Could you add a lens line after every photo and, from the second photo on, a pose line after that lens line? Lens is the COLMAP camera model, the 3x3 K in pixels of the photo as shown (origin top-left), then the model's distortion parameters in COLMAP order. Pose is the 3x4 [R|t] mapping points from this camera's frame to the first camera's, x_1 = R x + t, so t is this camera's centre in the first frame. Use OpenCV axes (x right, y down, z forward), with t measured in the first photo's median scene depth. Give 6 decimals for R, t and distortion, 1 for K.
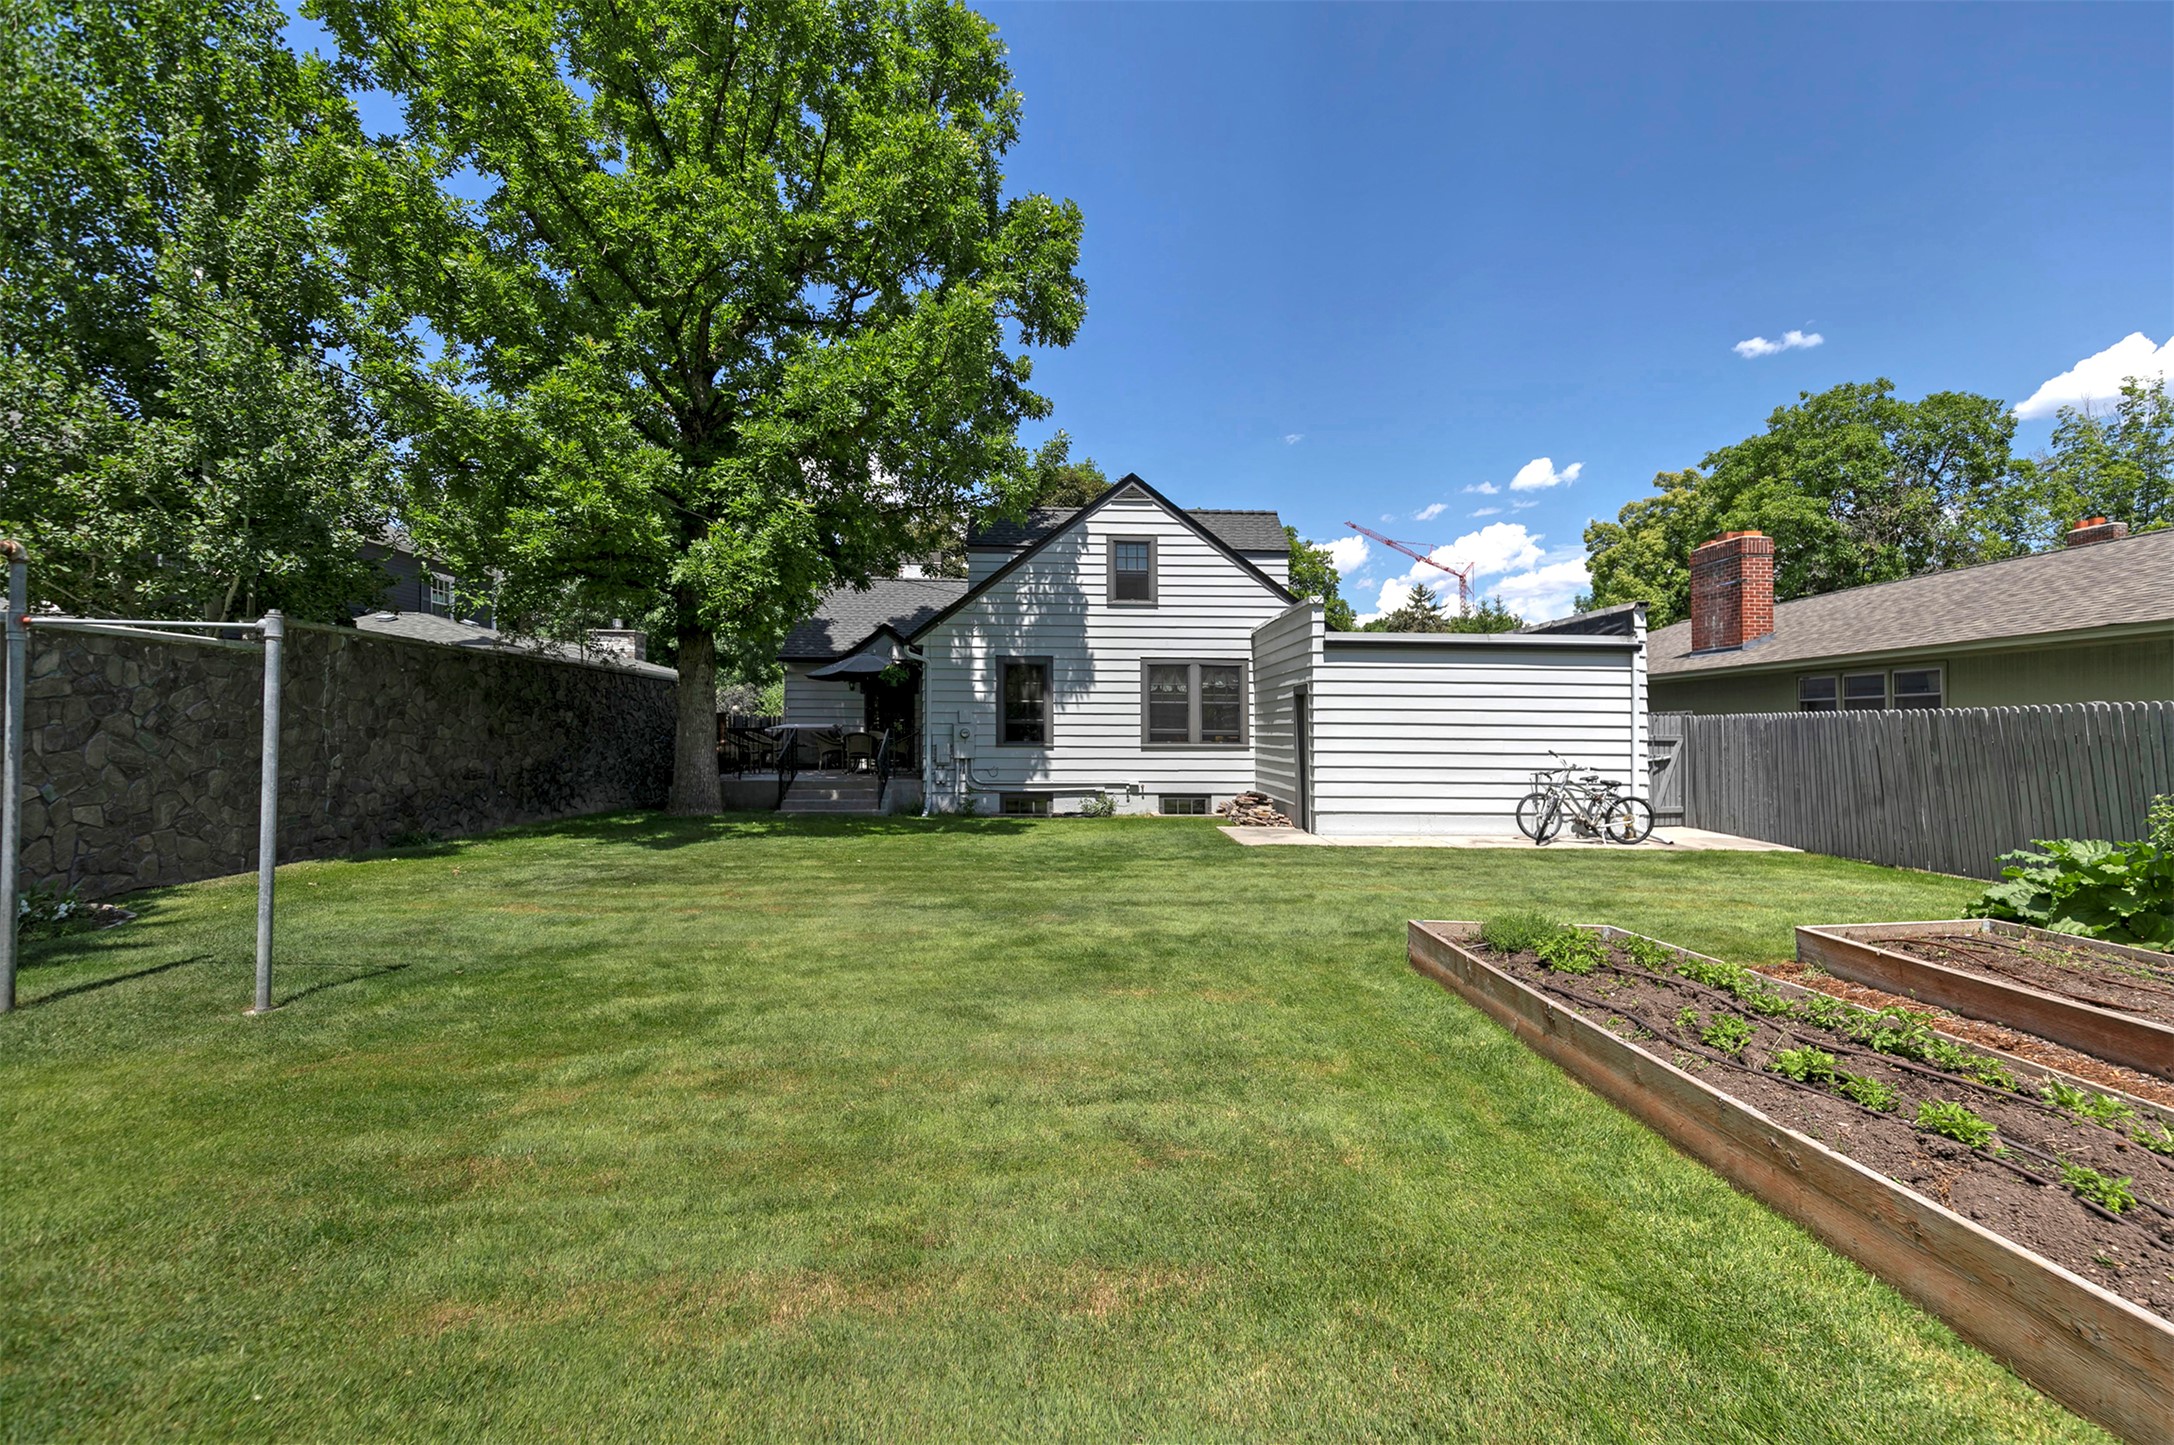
lens RADIAL K [[999.1, 0, 1076.6], [0, 999.1, 723.3], [0, 0, 1]] dist [-0.001110, -0.000433]
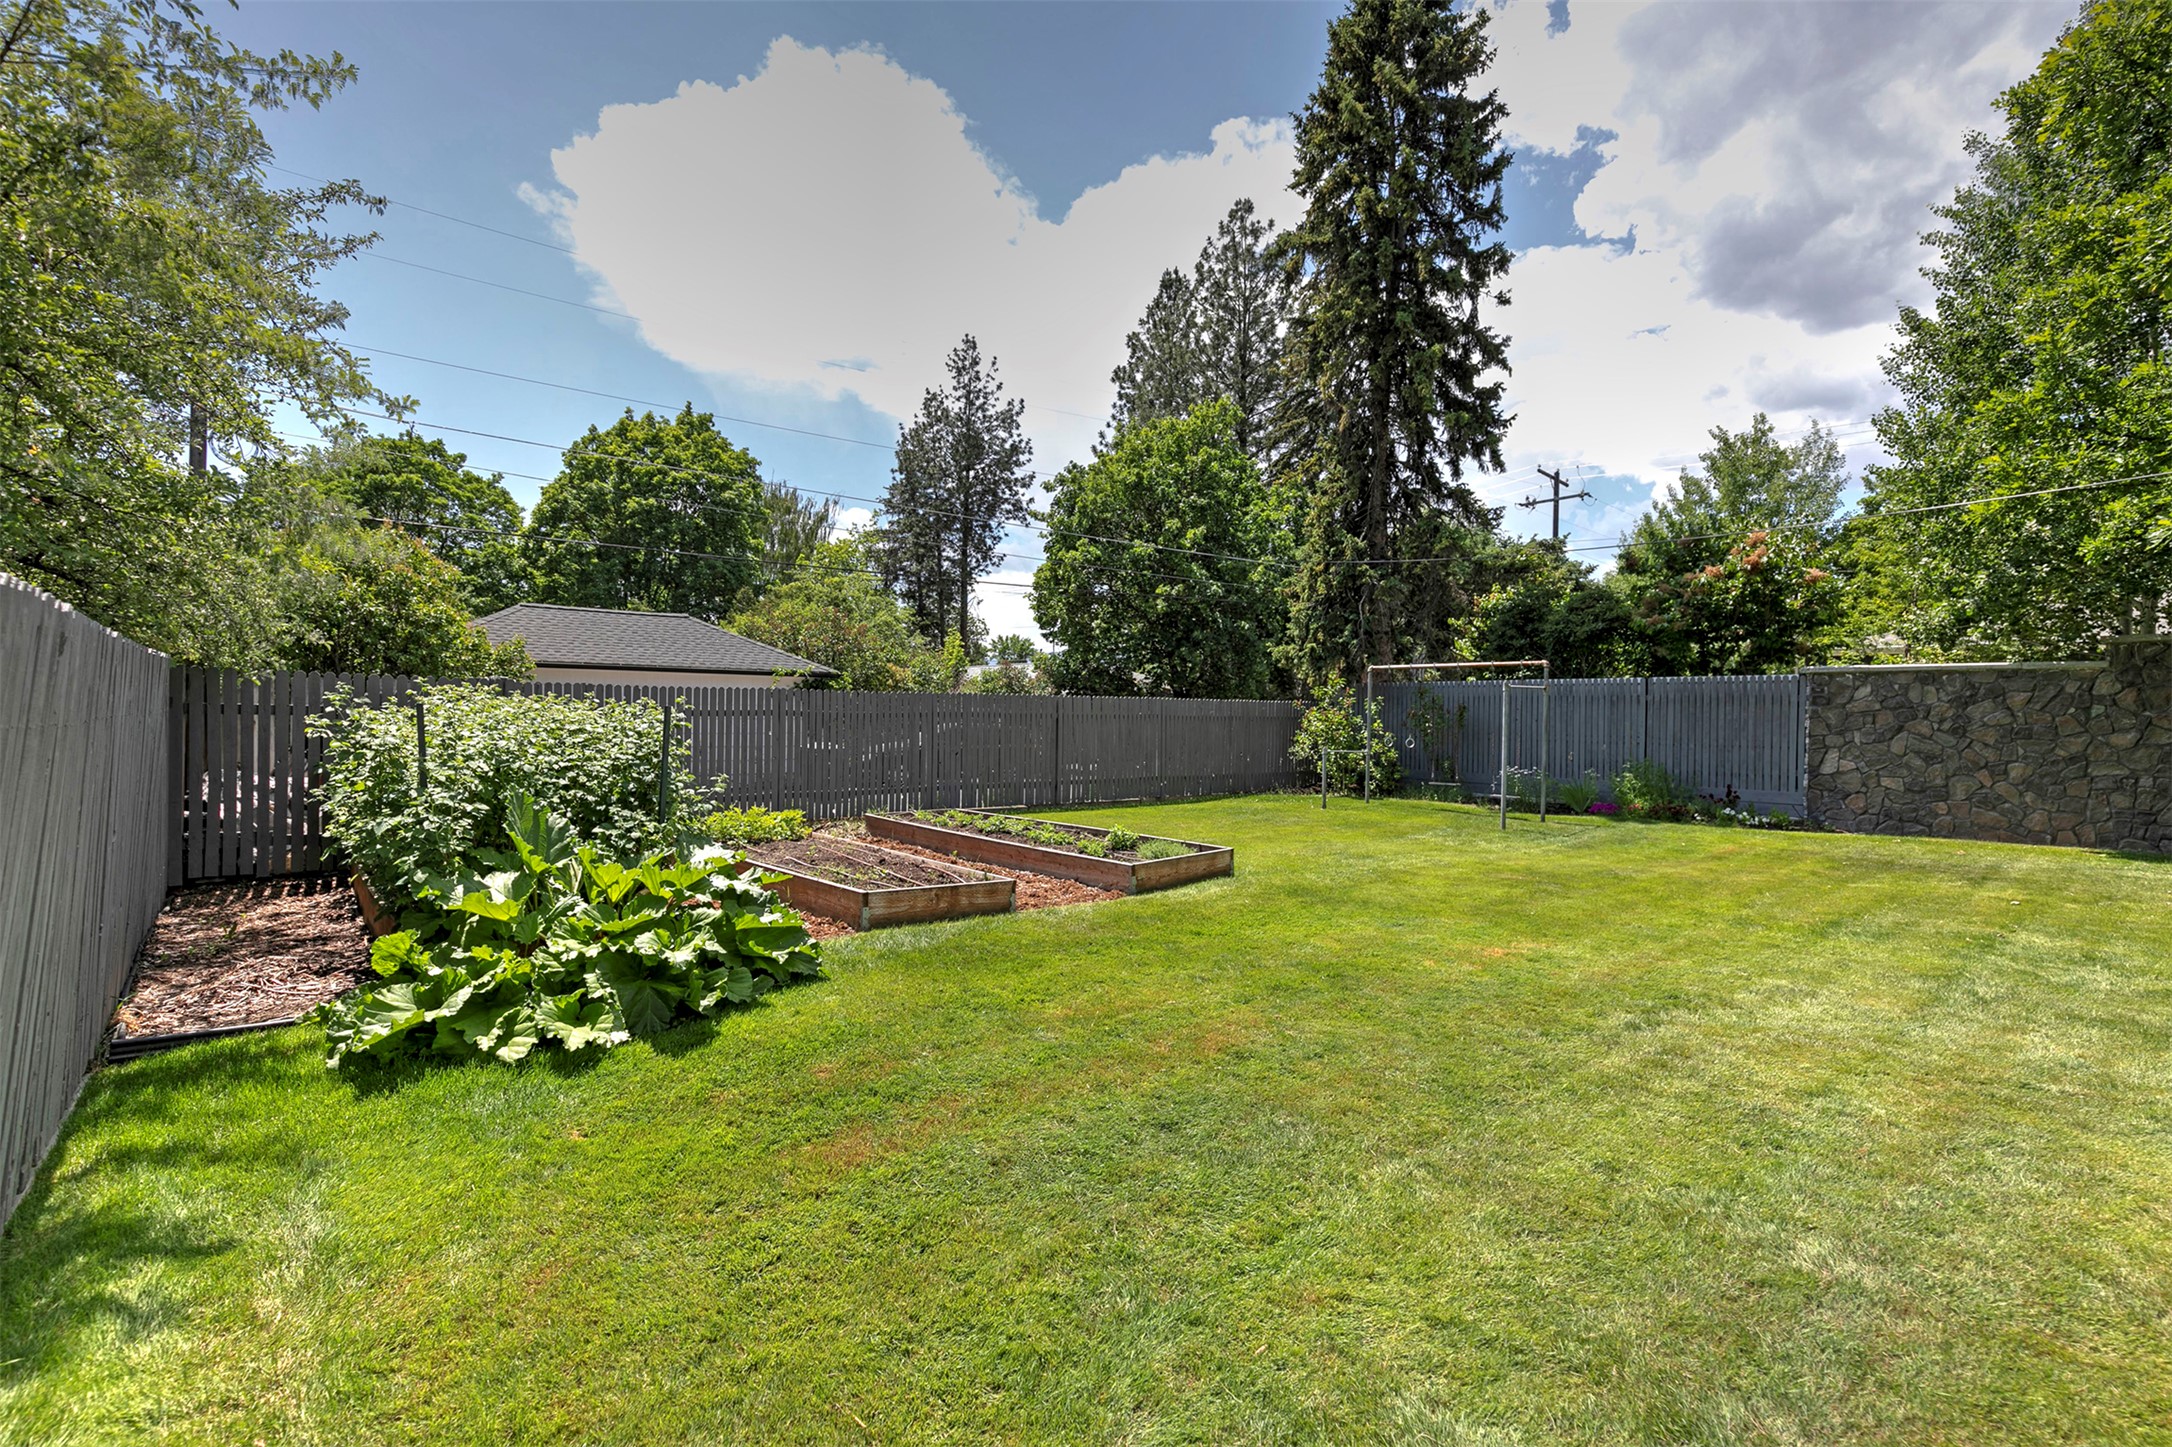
lens RADIAL K [[998.2, 0, 1075.6], [0, 998.2, 724.3], [0, 0, 1]] dist [-0.001110, -0.000433]
pose [[-0.792671, -0.007960, -0.609597, 0.517031], [-0.007482, 0.999966, -0.003328, 0.005441], [0.609603, 0.001923, -0.792704, 0.723663]]
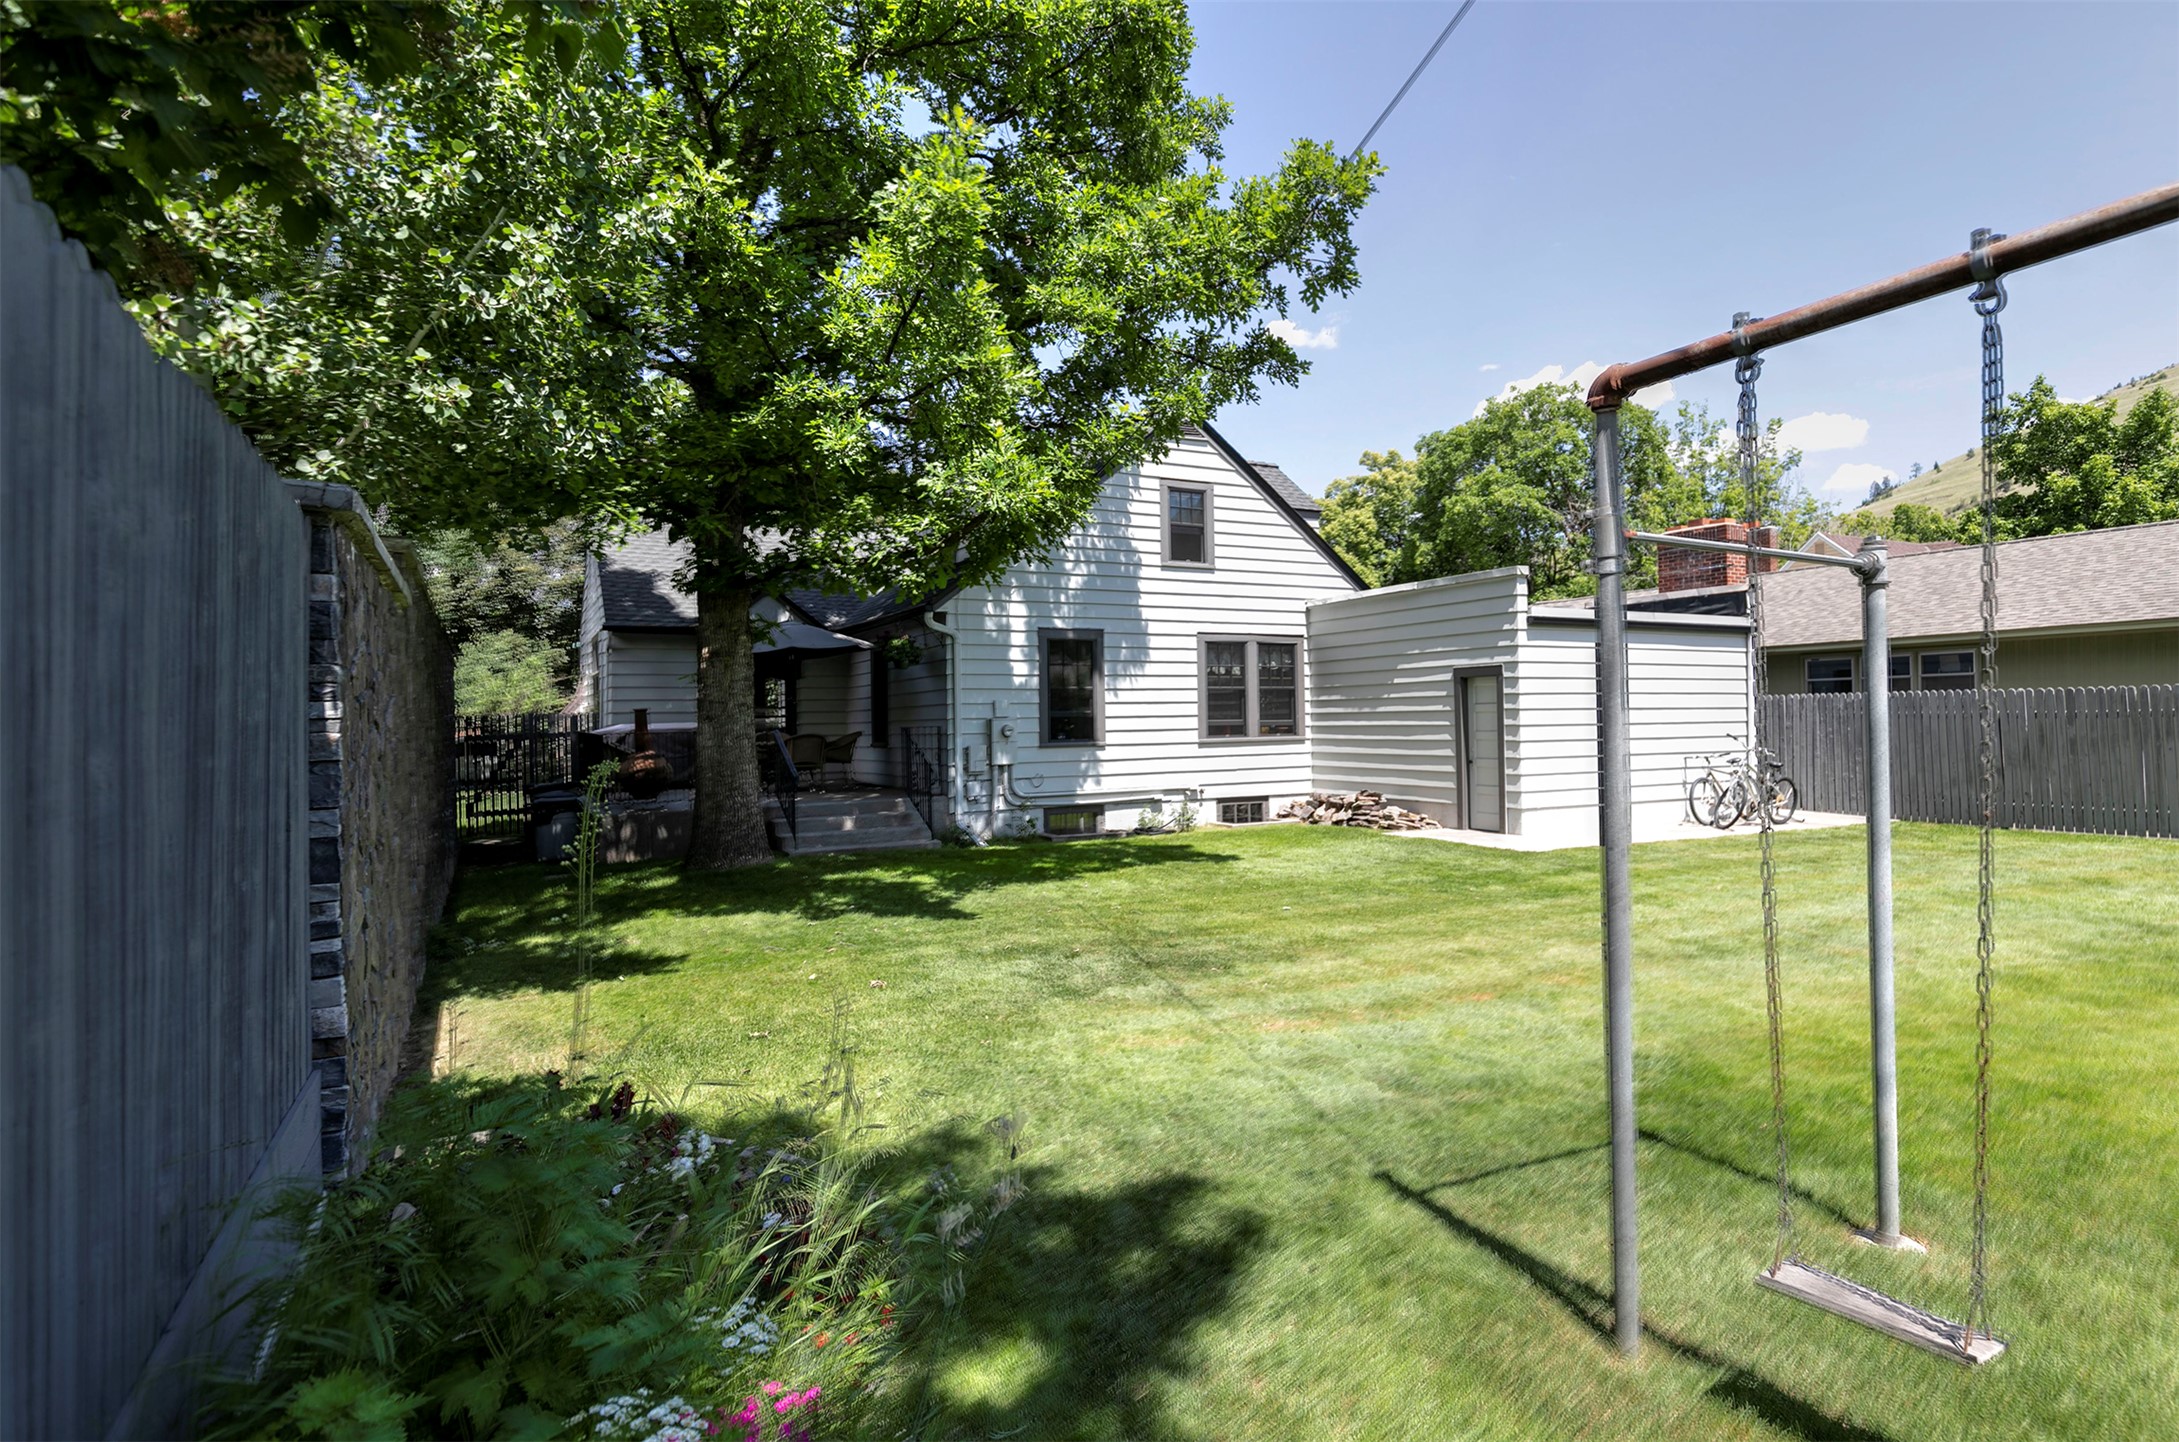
lens RADIAL K [[1182.0, 0, 1089.5], [0, 1182.0, 721.0], [0, 0, 1]] dist [0.001368, 0.000109]
pose [[0.893808, -0.020859, 0.447965, -0.447551], [0.017212, 0.999777, 0.012212, -0.007137], [-0.448120, -0.003205, 0.893968, 0.179884]]
